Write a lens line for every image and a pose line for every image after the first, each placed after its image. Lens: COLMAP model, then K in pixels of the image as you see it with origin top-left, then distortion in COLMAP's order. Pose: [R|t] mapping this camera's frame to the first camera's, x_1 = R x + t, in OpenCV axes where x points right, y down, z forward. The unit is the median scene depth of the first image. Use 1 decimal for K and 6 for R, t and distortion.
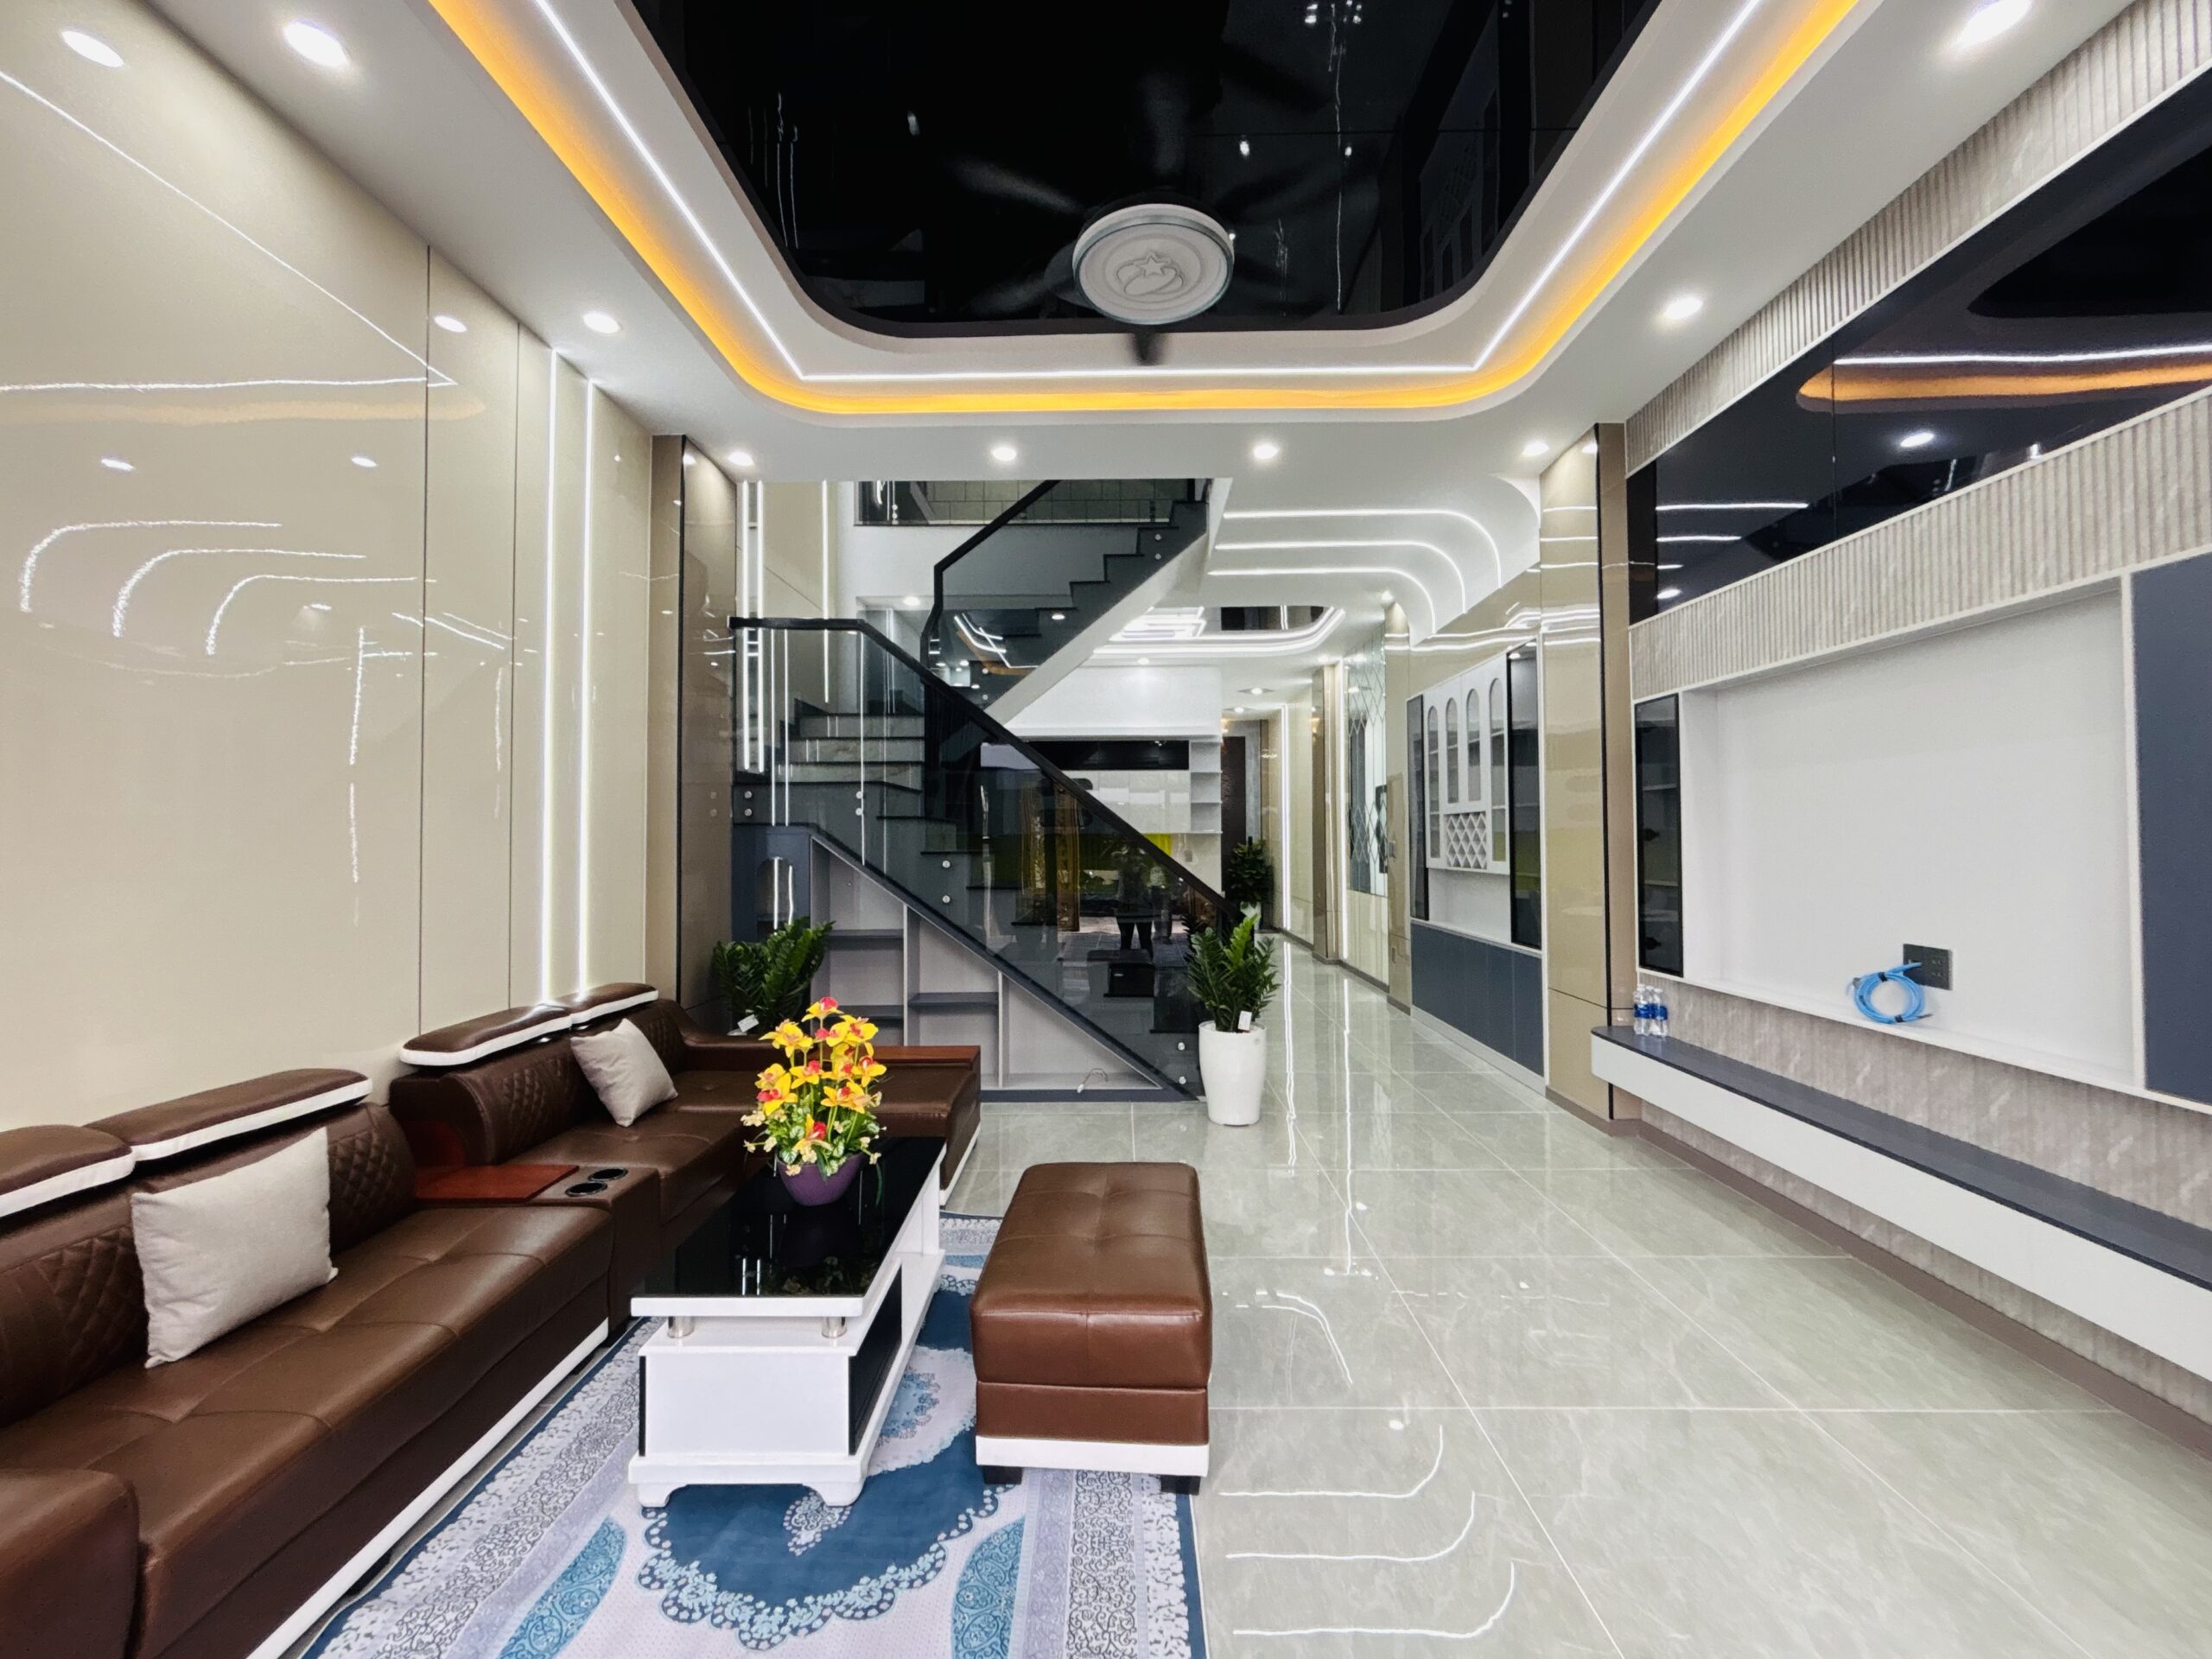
lens RADIAL K [[894.0, 0, 1106.0], [0, 894.0, 829.5], [0, 0, 1]] dist [-0.002526, -0.000233]
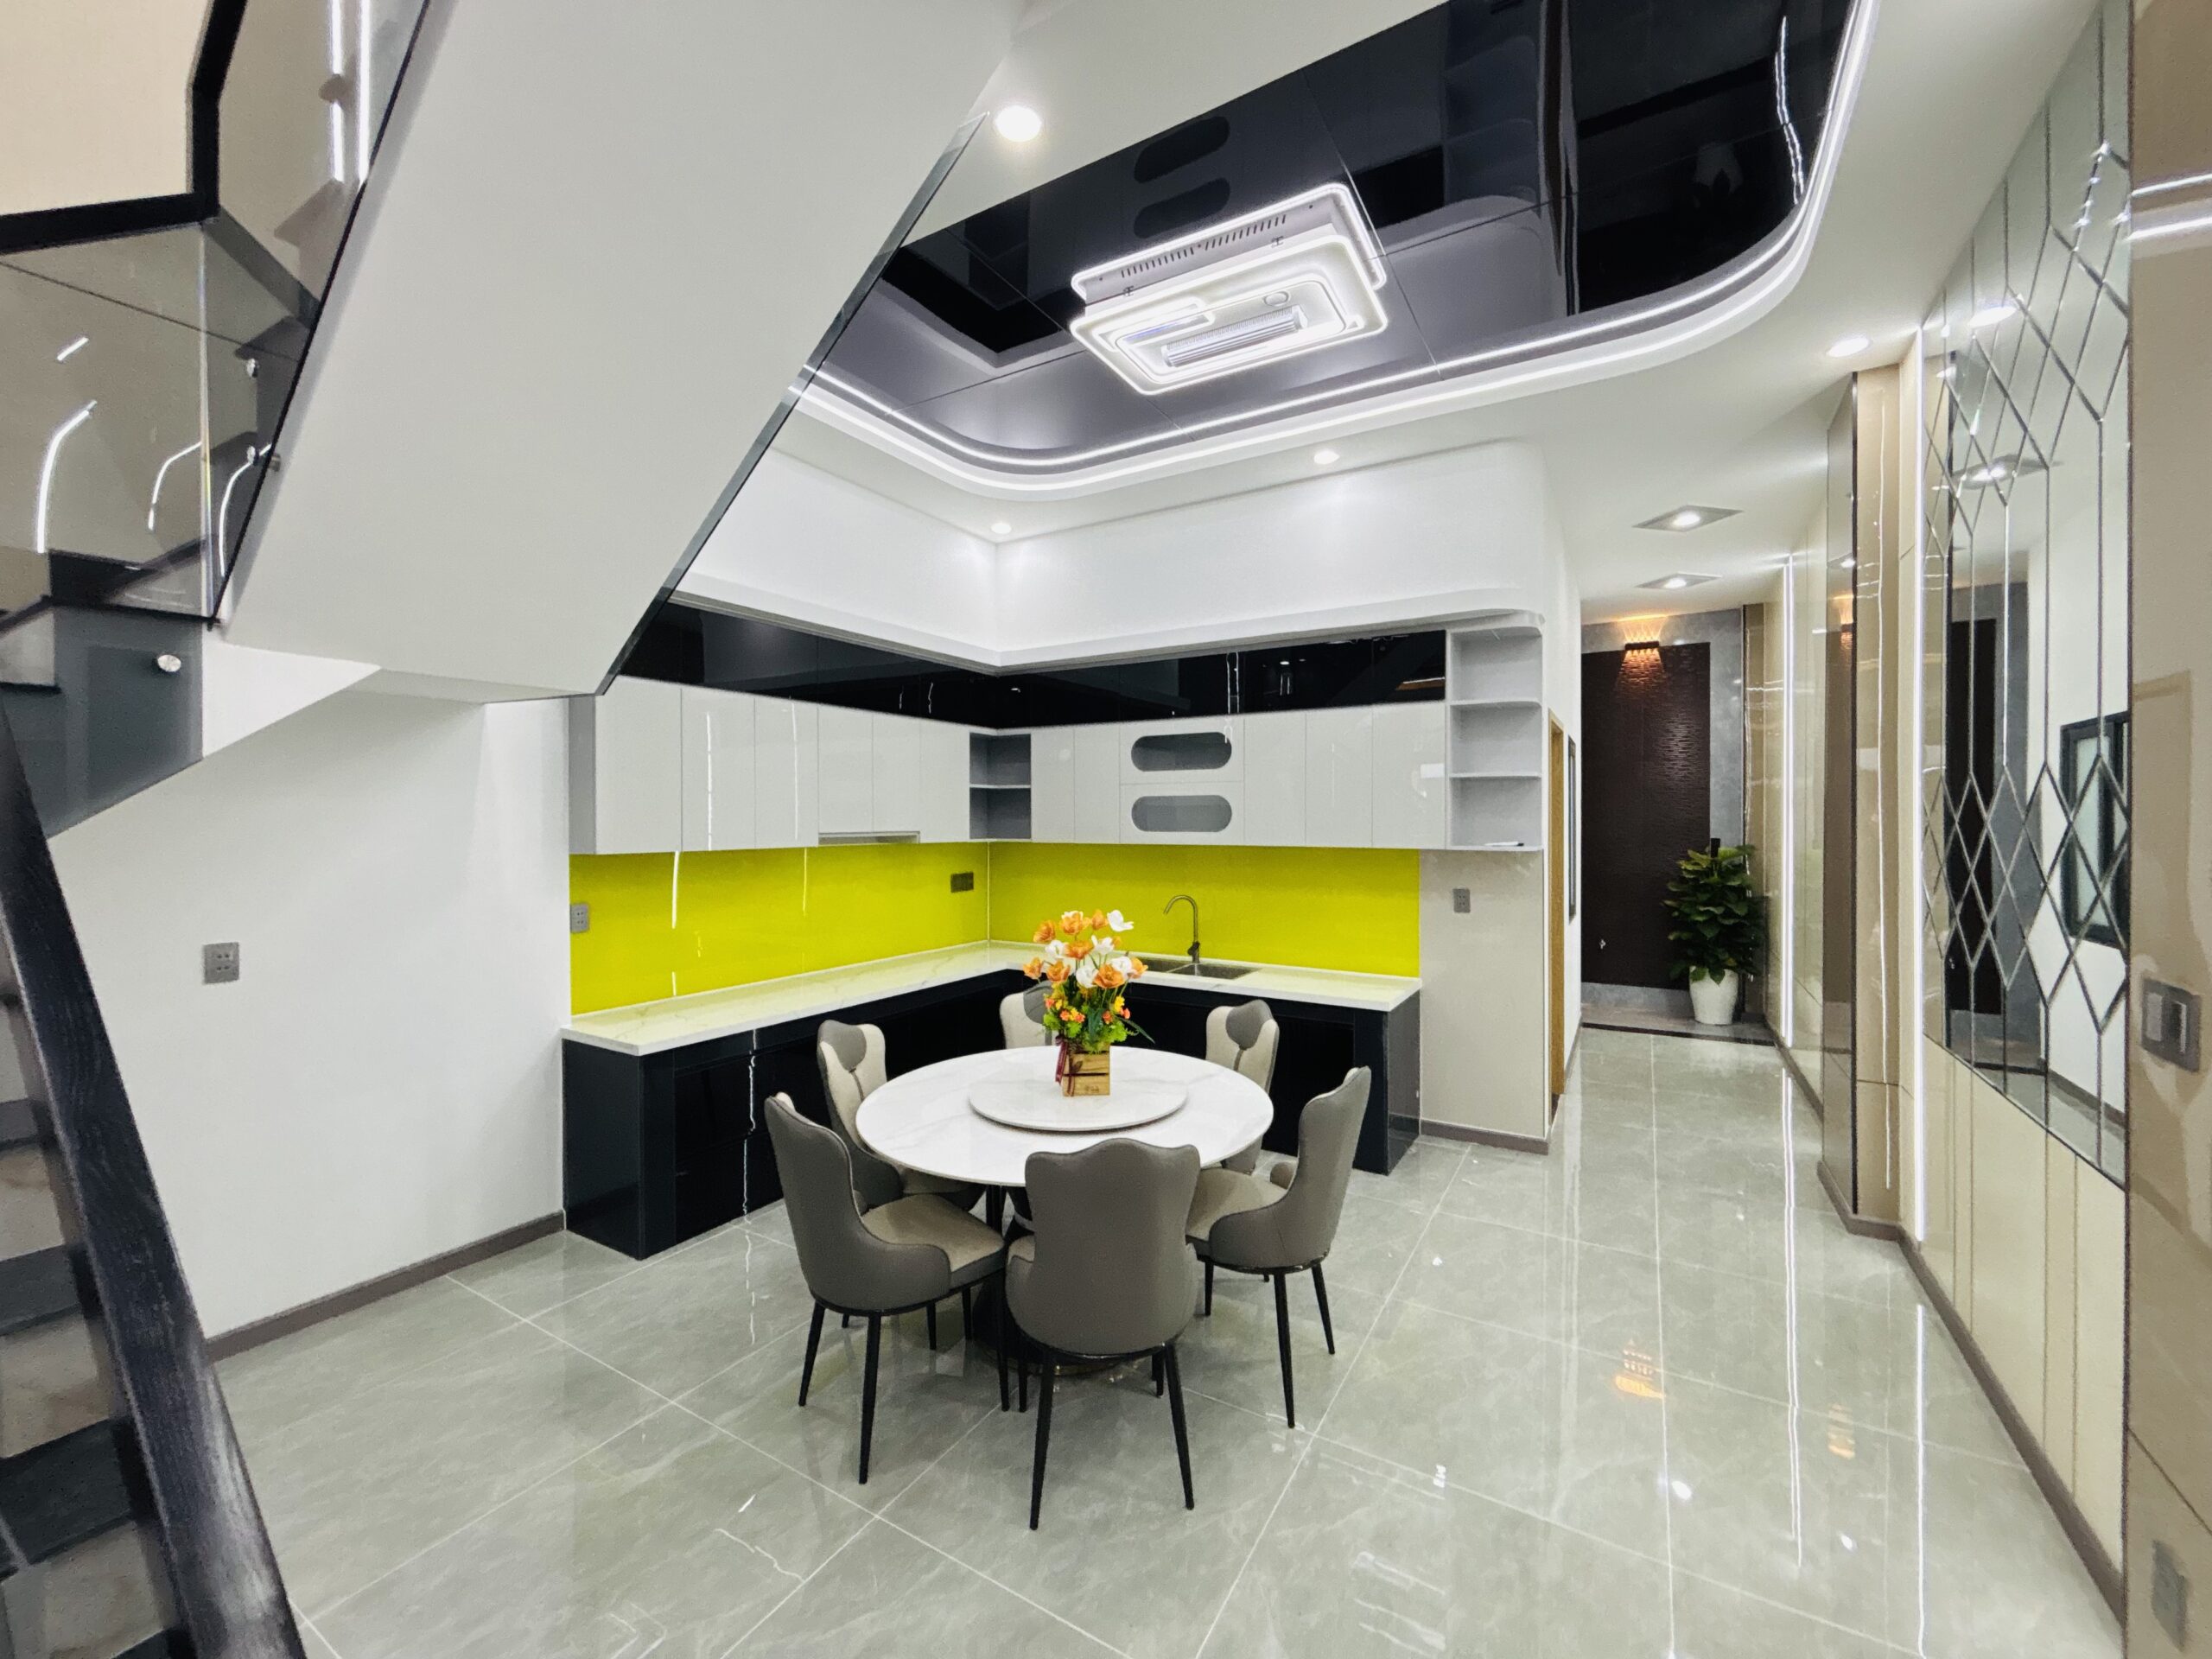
lens RADIAL K [[894.0, 0, 1106.0], [0, 894.0, 829.5], [0, 0, 1]] dist [-0.002526, -0.000233]
pose [[0.863584, 0.009199, -0.504121, 0.162921], [0.005020, 0.999627, 0.026840, -0.017385], [0.504180, -0.025709, 0.863216, 0.532105]]
